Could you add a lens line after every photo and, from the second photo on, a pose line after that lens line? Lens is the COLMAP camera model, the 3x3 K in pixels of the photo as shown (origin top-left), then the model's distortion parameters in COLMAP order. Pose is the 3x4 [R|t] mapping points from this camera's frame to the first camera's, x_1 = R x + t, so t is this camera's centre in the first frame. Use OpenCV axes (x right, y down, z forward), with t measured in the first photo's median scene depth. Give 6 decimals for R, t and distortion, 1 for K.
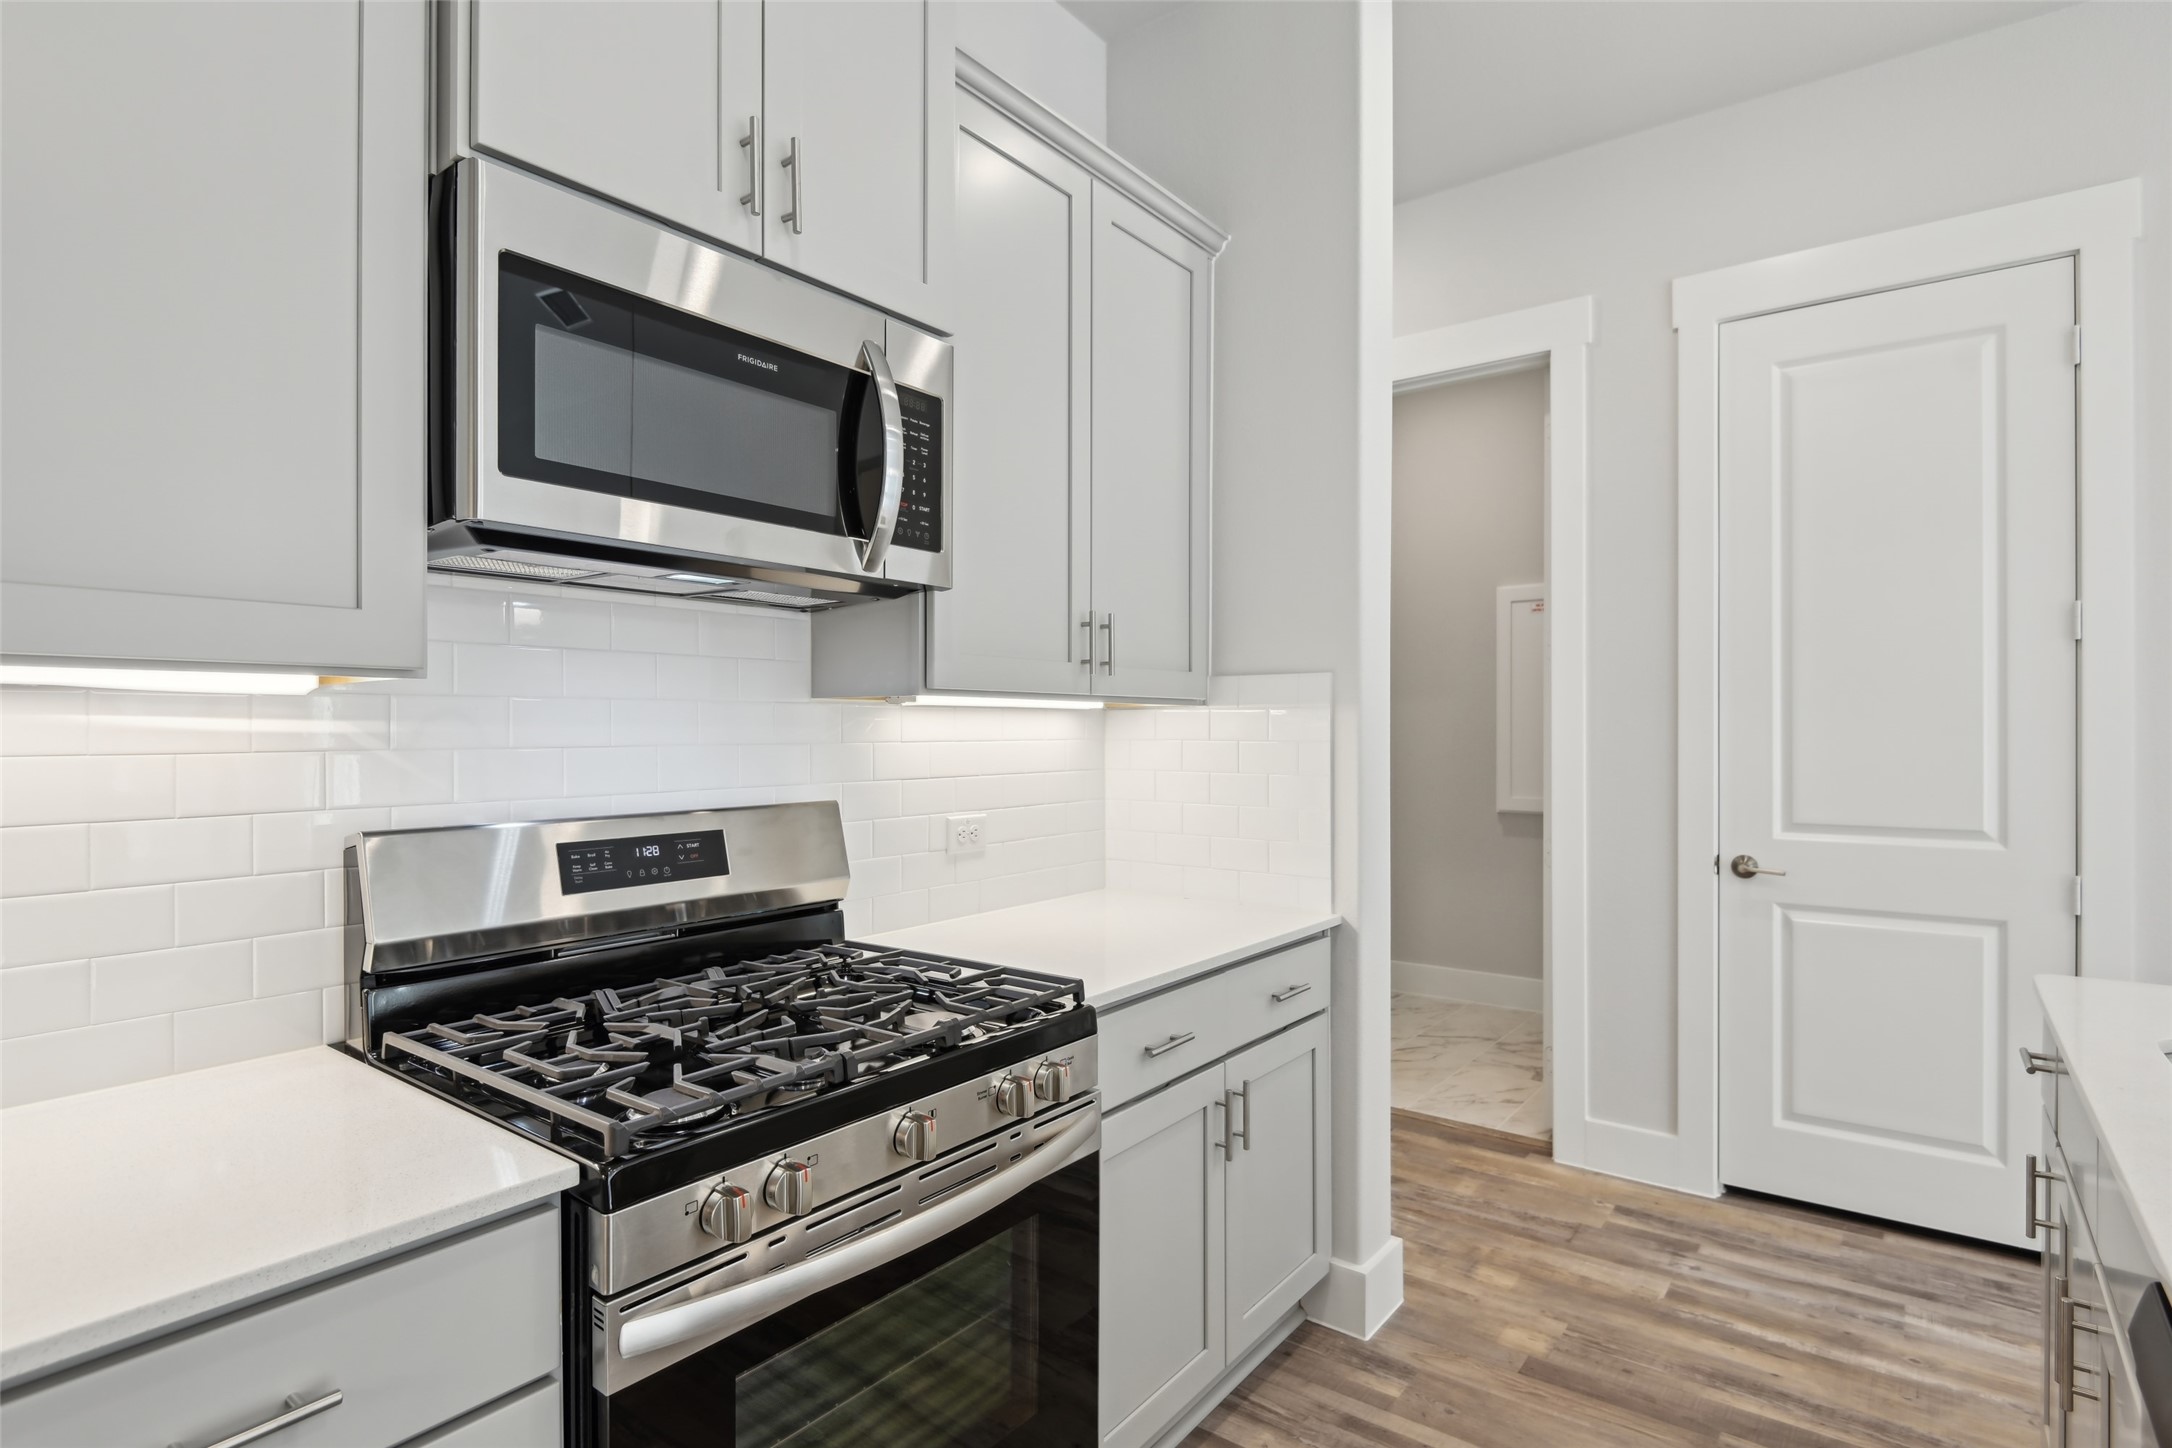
lens RADIAL K [[1114.3, 0, 1093.3], [0, 1114.3, 733.7], [0, 0, 1]] dist [0.002033, -0.000678]
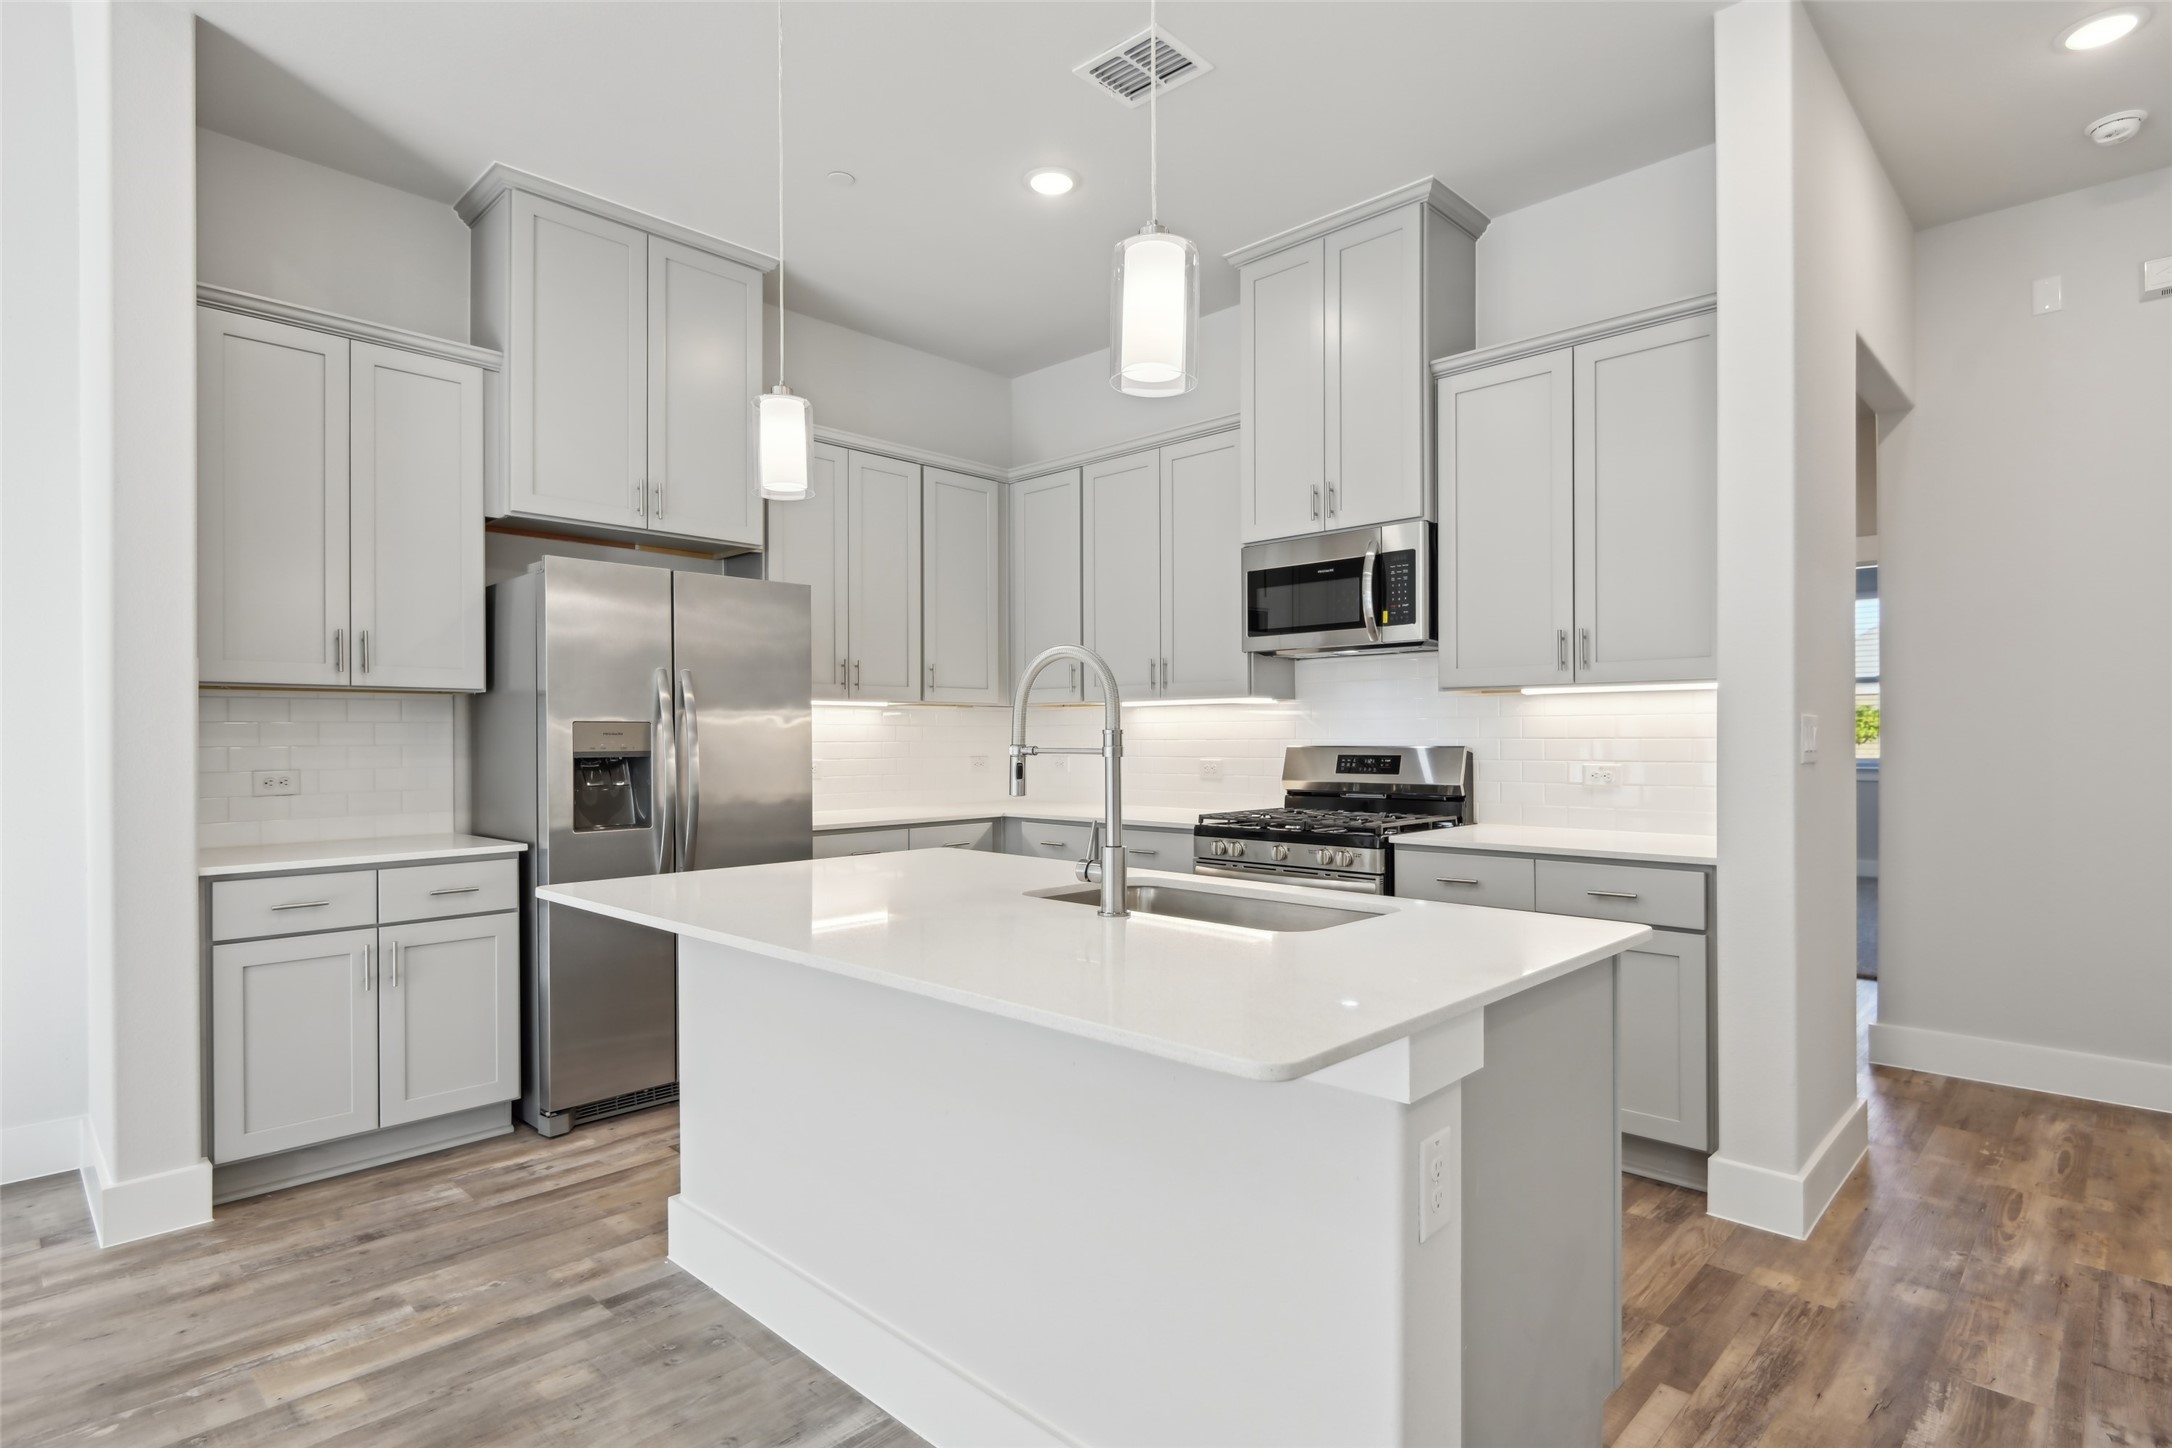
lens RADIAL K [[1114.3, 0, 1093.3], [0, 1114.3, 733.7], [0, 0, 1]] dist [0.002033, -0.000678]
pose [[-0.123485, -0.002257, -0.992344, 1.664764], [-0.002064, 0.999996, -0.002018, 0.040655], [0.992344, 0.001799, -0.123489, 0.549494]]
